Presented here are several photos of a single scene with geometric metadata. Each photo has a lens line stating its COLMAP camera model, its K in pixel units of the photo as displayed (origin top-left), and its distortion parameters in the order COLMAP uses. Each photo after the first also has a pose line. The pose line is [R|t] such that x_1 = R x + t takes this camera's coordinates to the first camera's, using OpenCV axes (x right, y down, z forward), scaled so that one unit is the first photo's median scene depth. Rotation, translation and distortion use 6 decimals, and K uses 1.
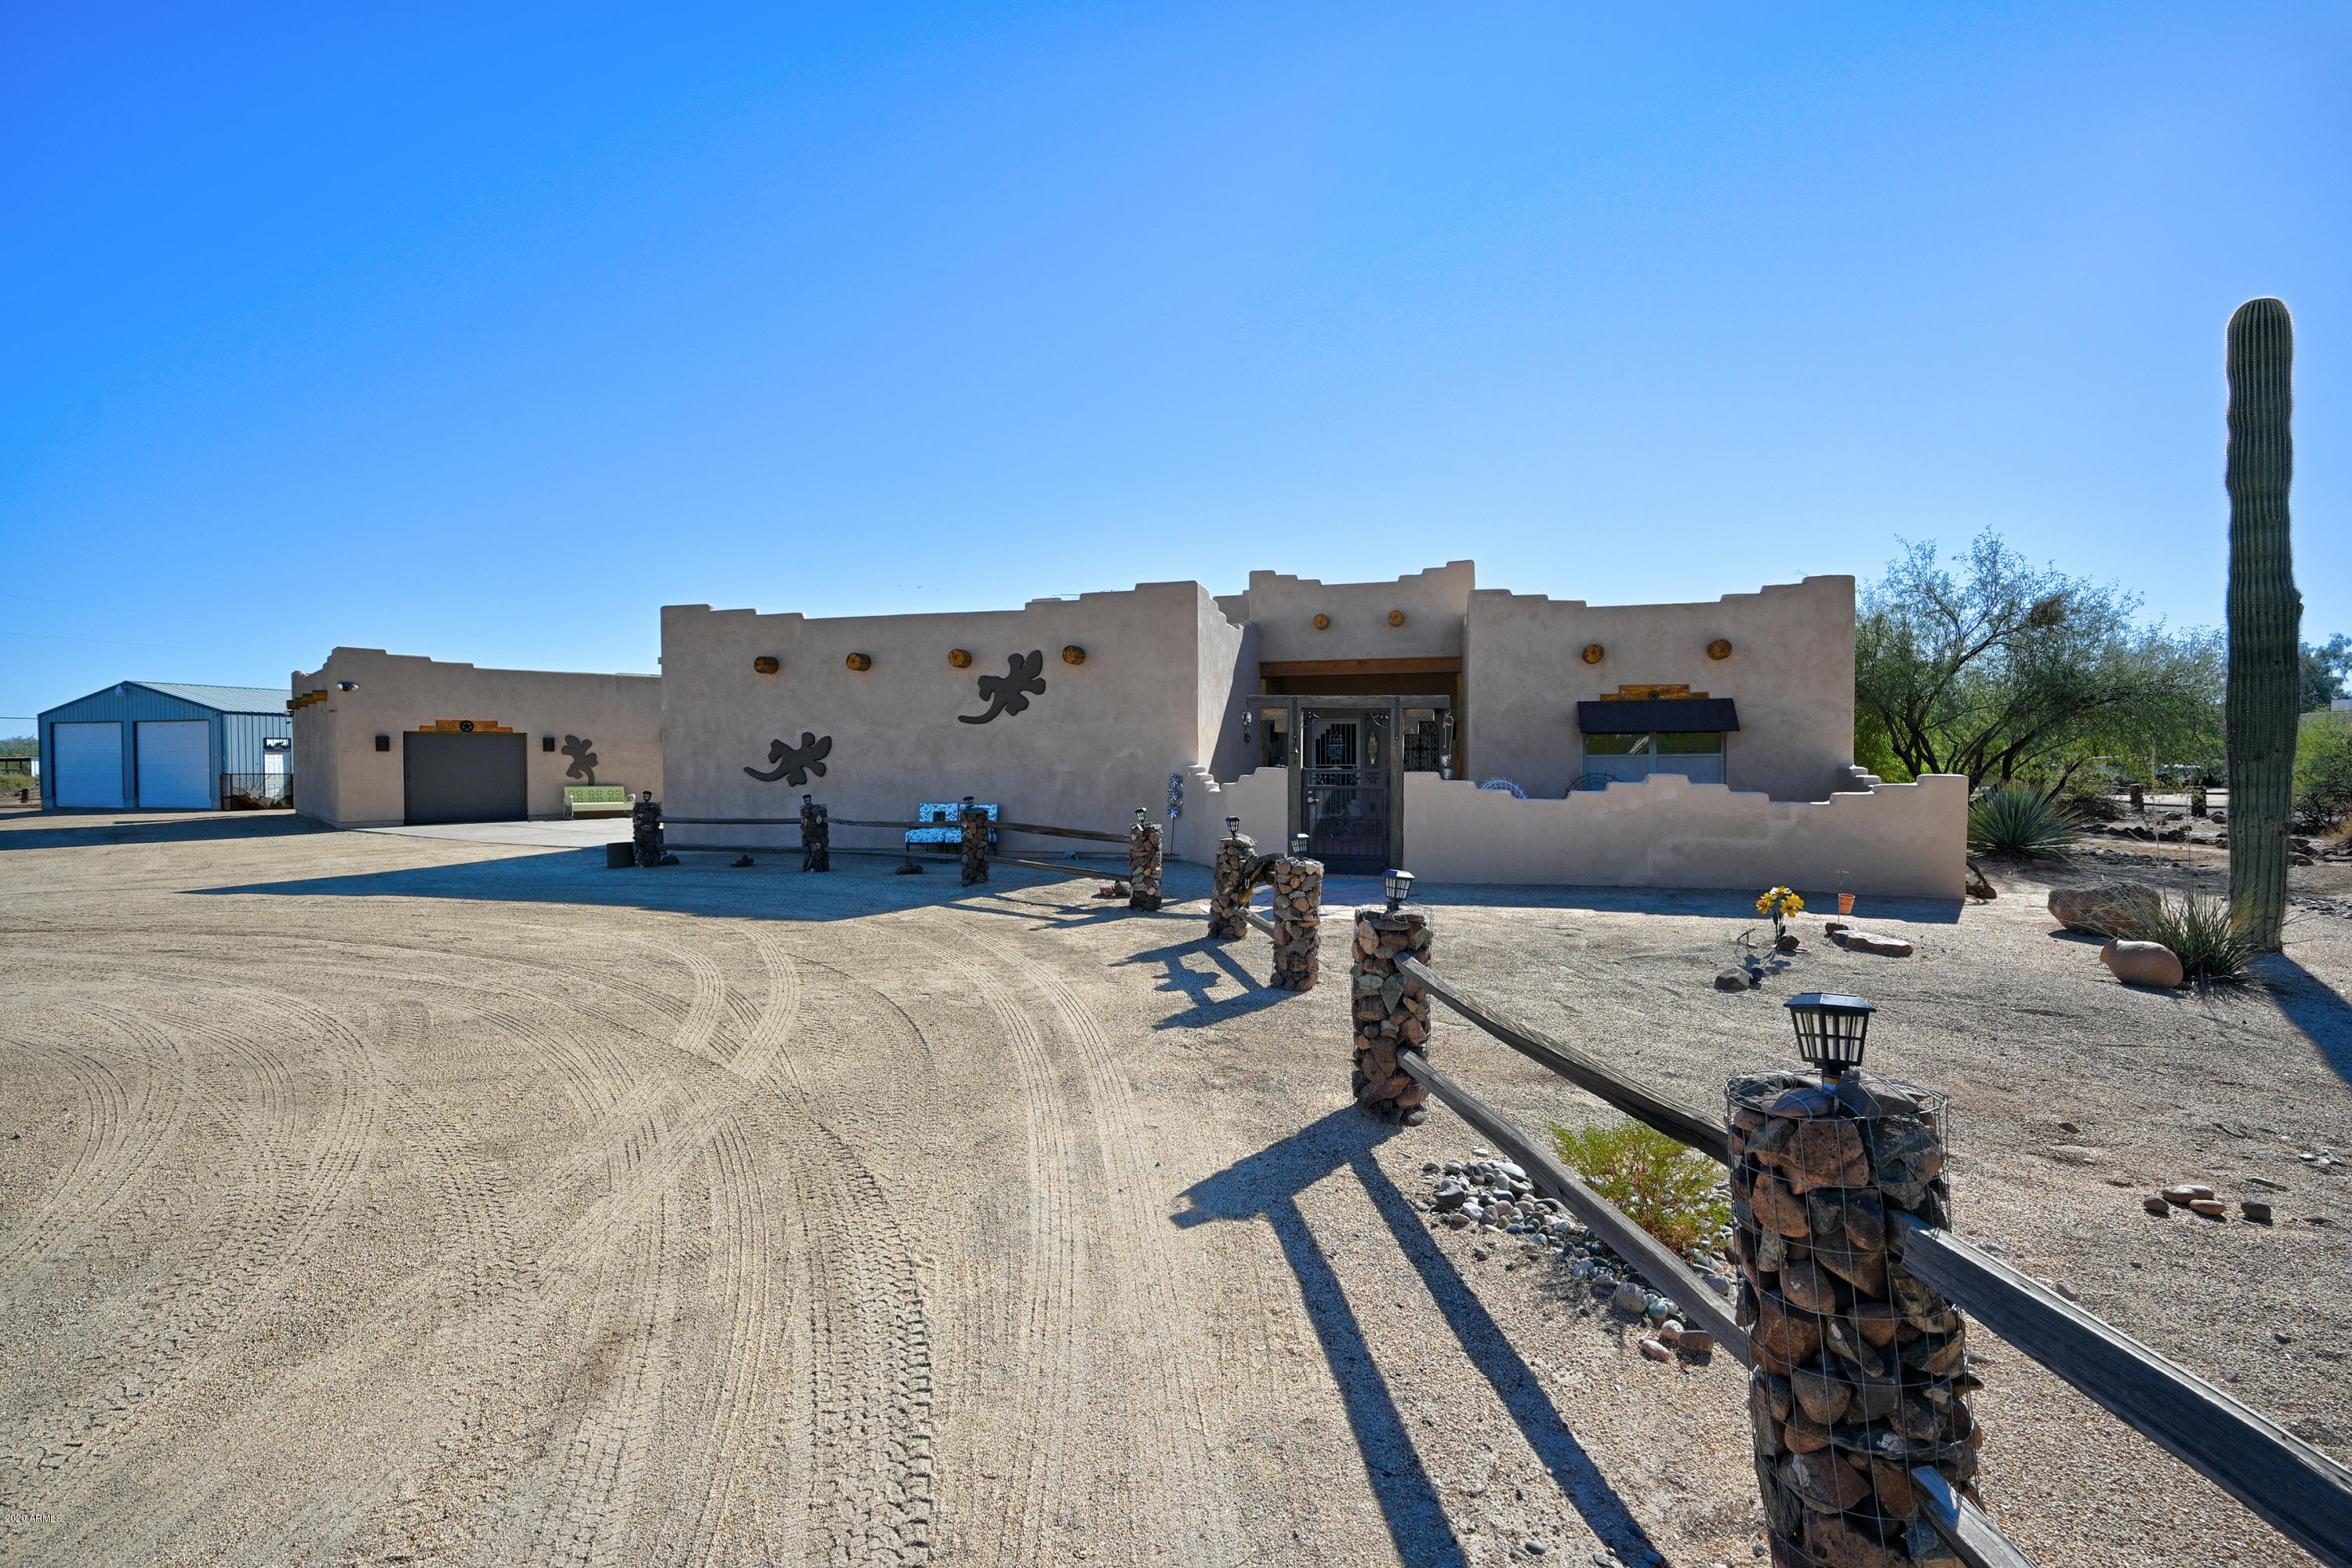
lens RADIAL K [[1076.0, 0, 1167.2], [0, 1076.0, 779.5], [0, 0, 1]] dist [0.002687, 0.000002]
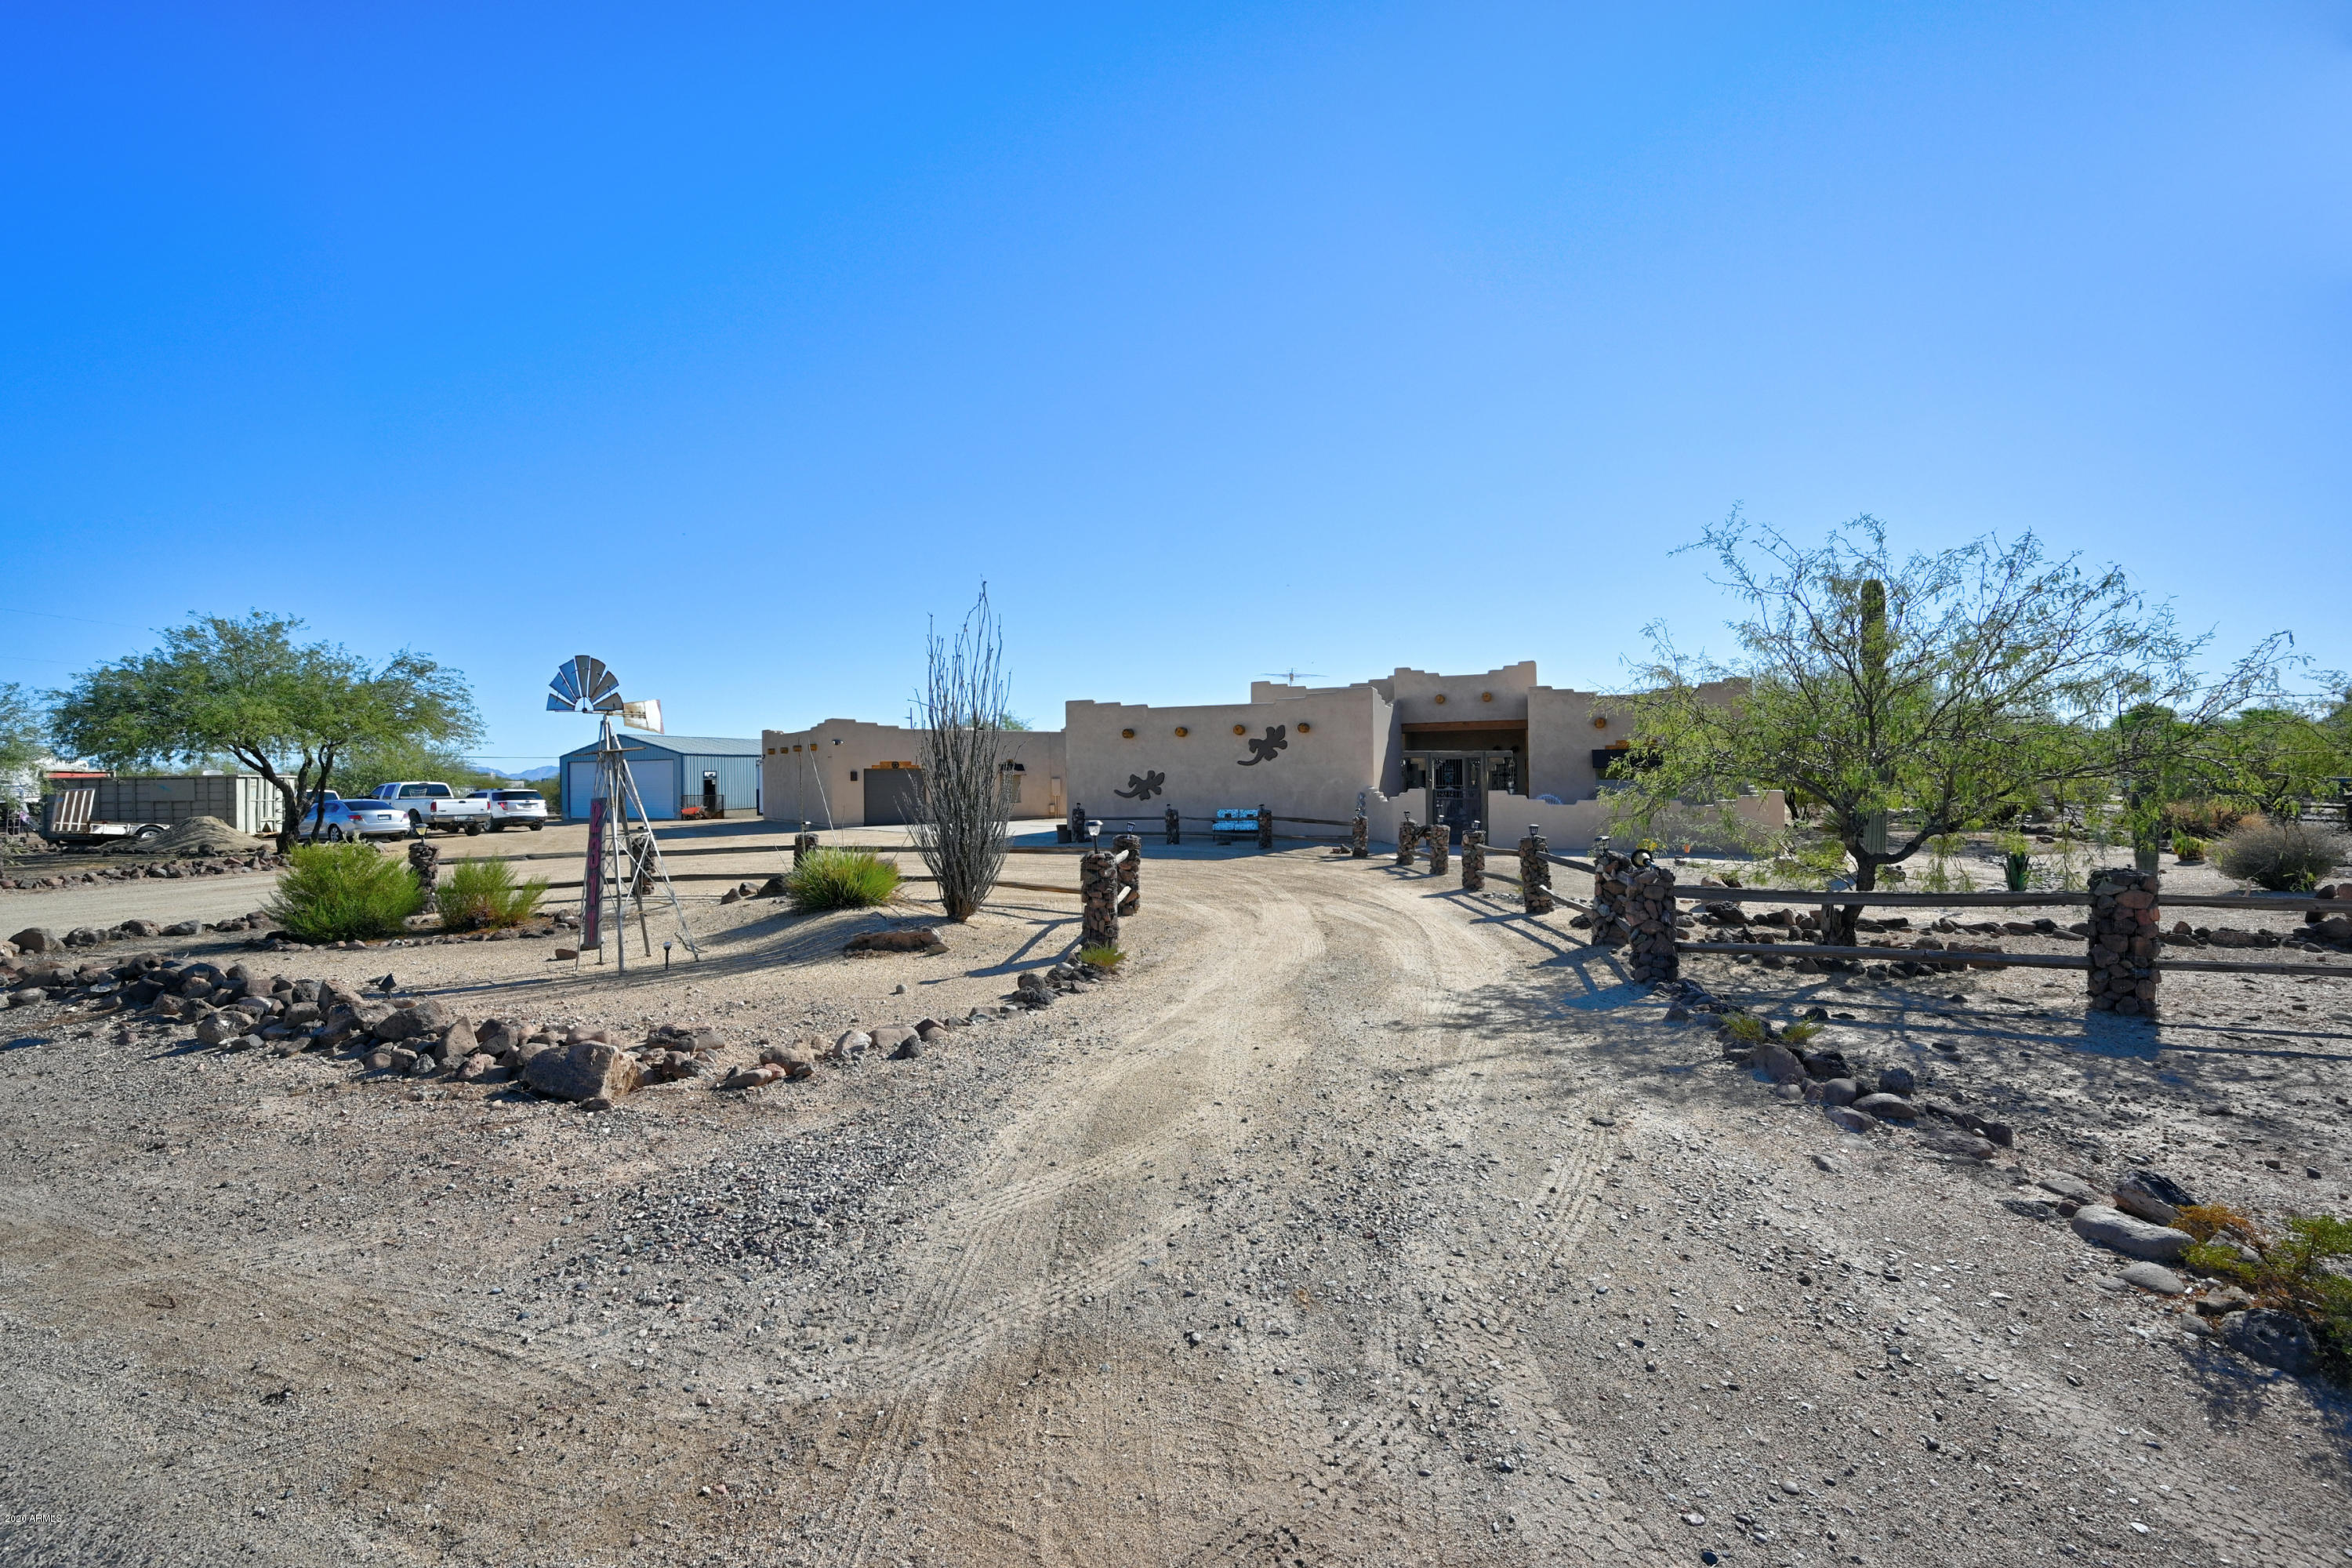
lens RADIAL K [[936.0, 0, 1183.4], [0, 936.0, 783.4], [0, 0, 1]] dist [-0.002586, -0.000032]
pose [[0.993310, -0.006137, -0.115318, -0.101307], [0.004401, 0.999873, -0.015299, 0.002569], [0.115397, 0.014689, 0.993211, -0.571150]]
